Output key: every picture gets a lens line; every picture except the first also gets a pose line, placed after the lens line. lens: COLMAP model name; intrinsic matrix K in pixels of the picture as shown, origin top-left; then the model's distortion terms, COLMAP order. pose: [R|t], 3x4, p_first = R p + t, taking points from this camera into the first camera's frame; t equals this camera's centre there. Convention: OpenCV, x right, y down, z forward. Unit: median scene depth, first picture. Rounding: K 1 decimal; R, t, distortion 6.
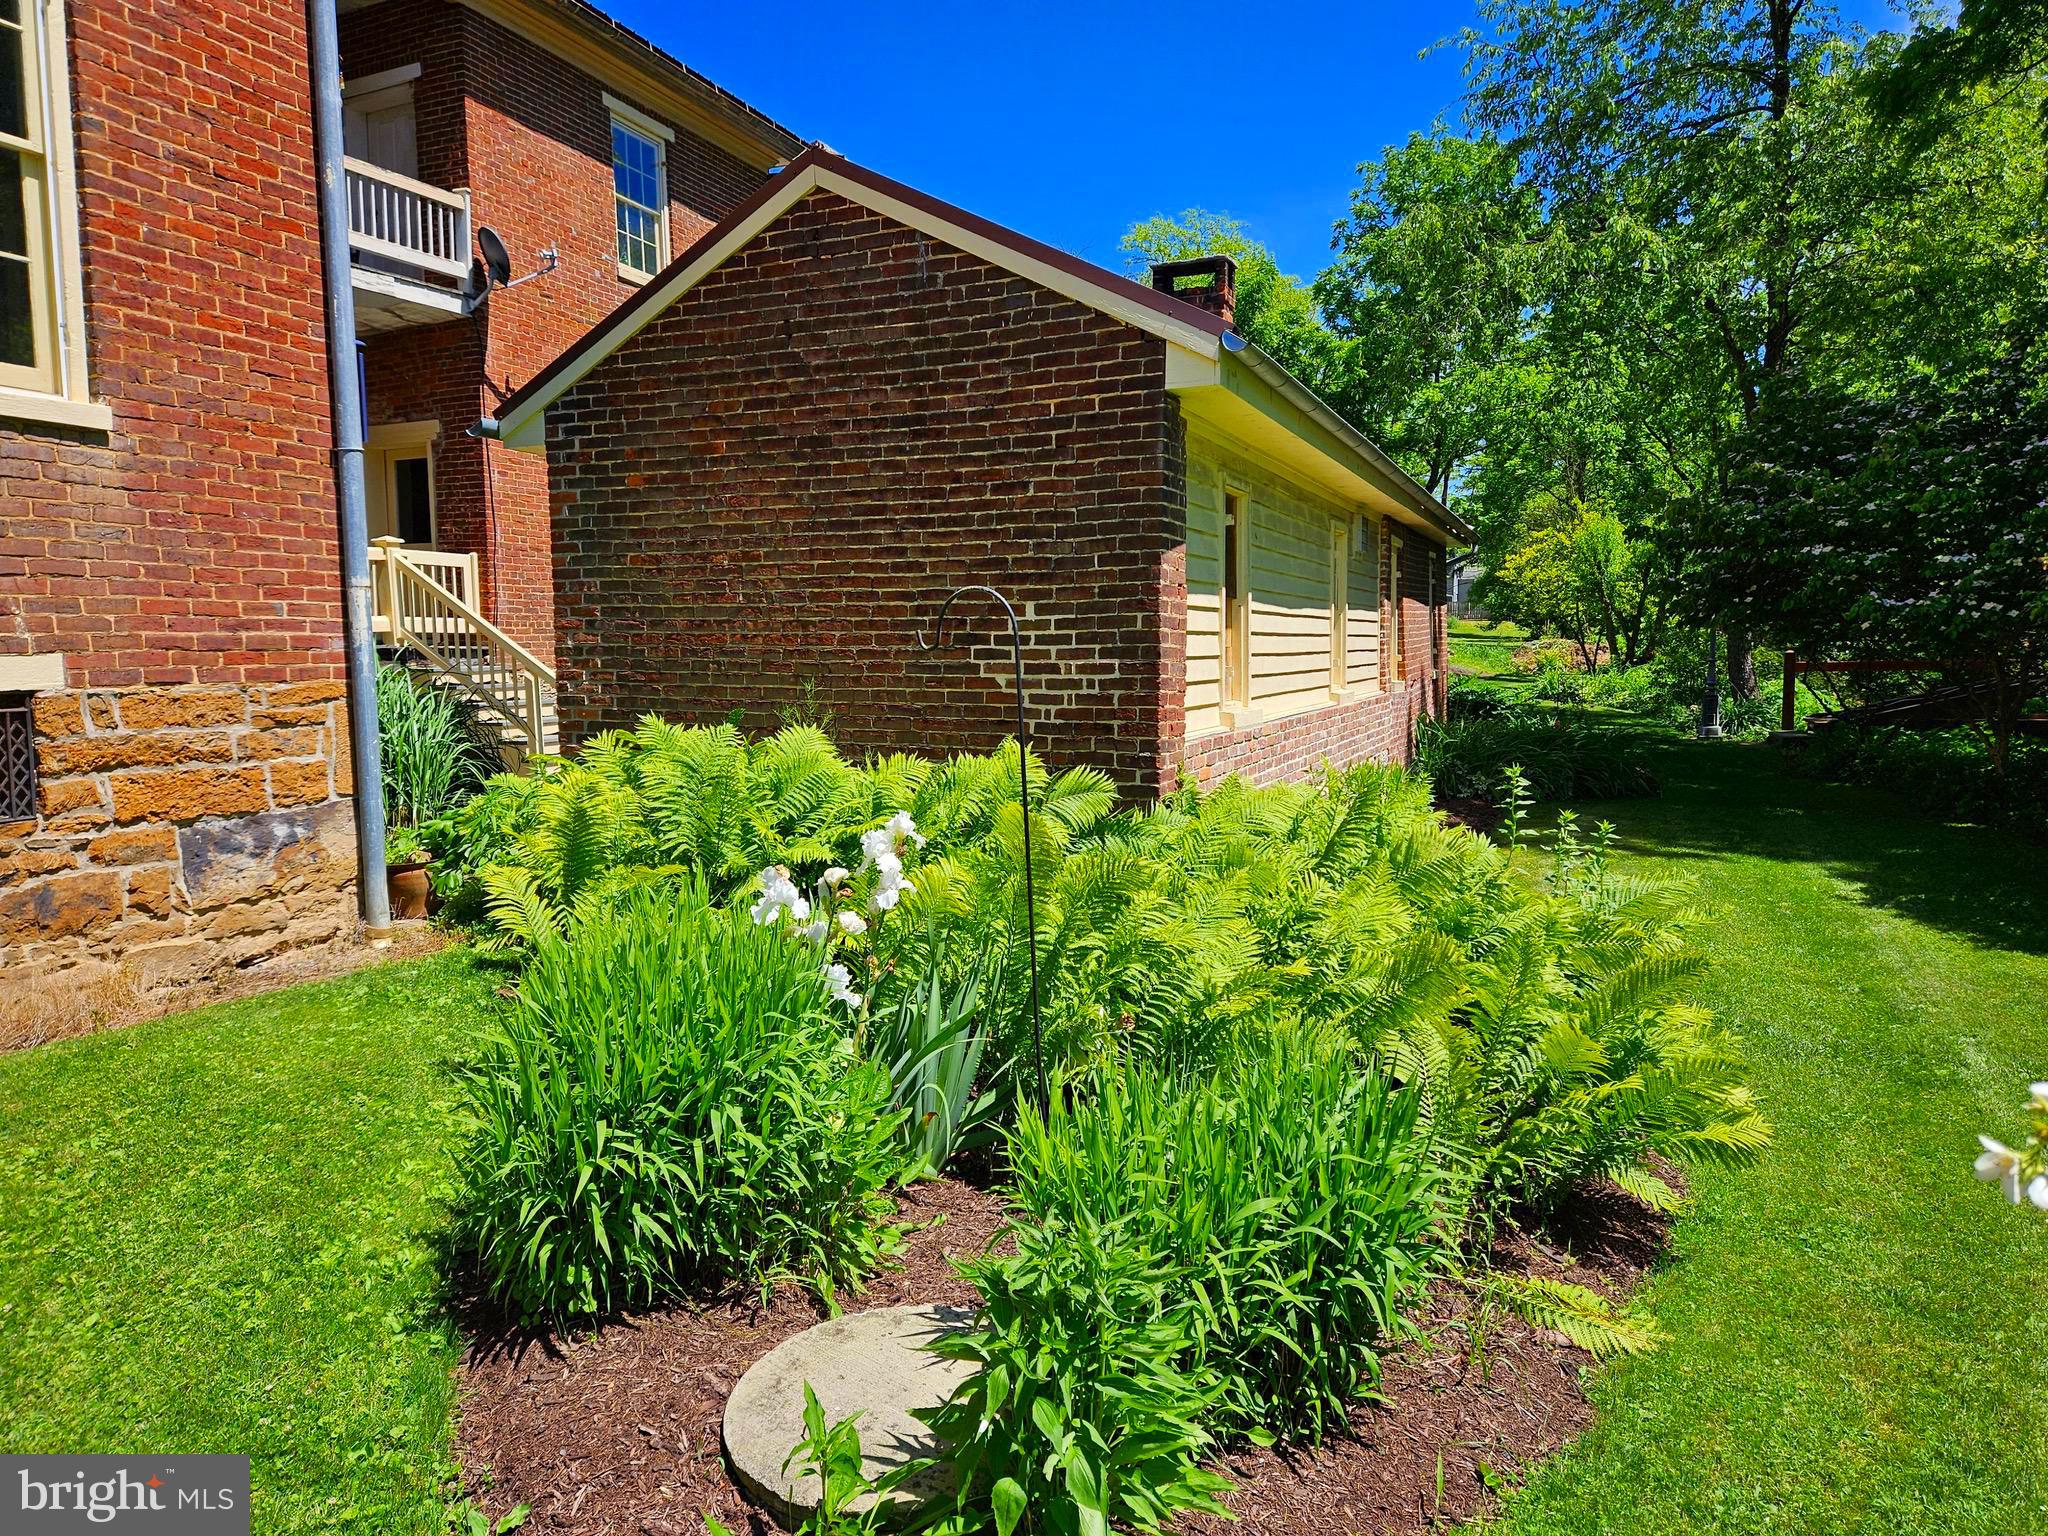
lens RADIAL K [[1352.7, 0, 1006.8], [0, 1352.7, 767.0], [0, 0, 1]] dist [0.091351, -0.081479]
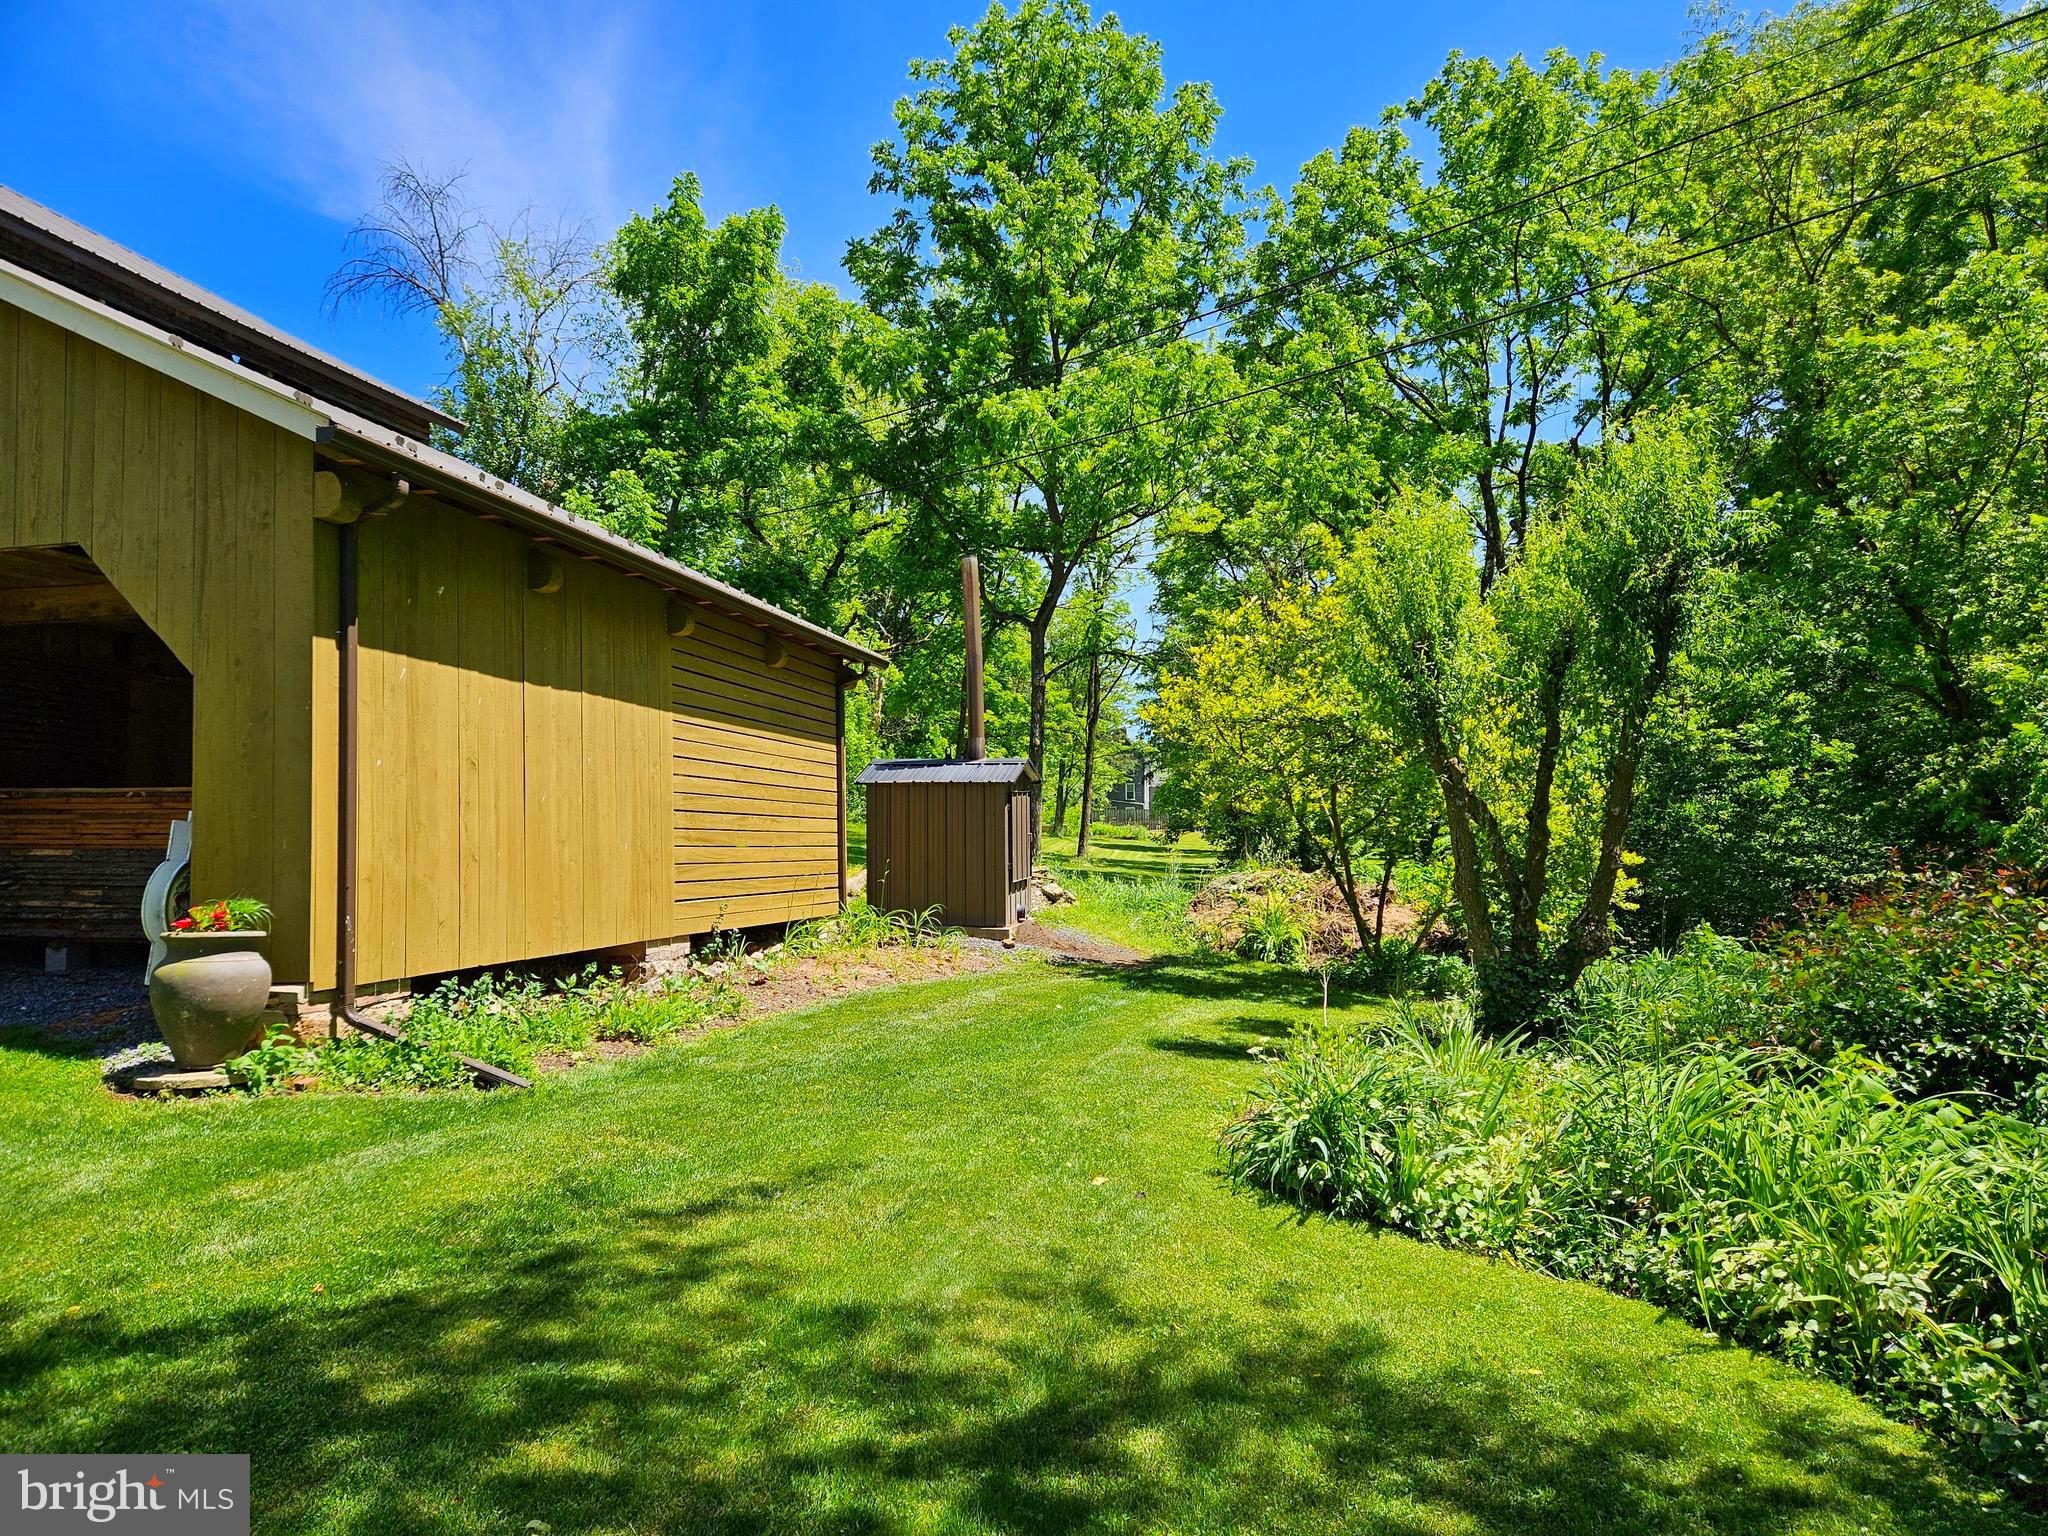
lens RADIAL K [[1352.7, 0, 1006.8], [0, 1352.7, 767.0], [0, 0, 1]] dist [0.091351, -0.081479]
pose [[0.979284, 0.014544, 0.201971, 0.229729], [0.016387, 0.988454, -0.150635, -0.062947], [-0.201829, 0.150824, 0.967738, 0.600373]]
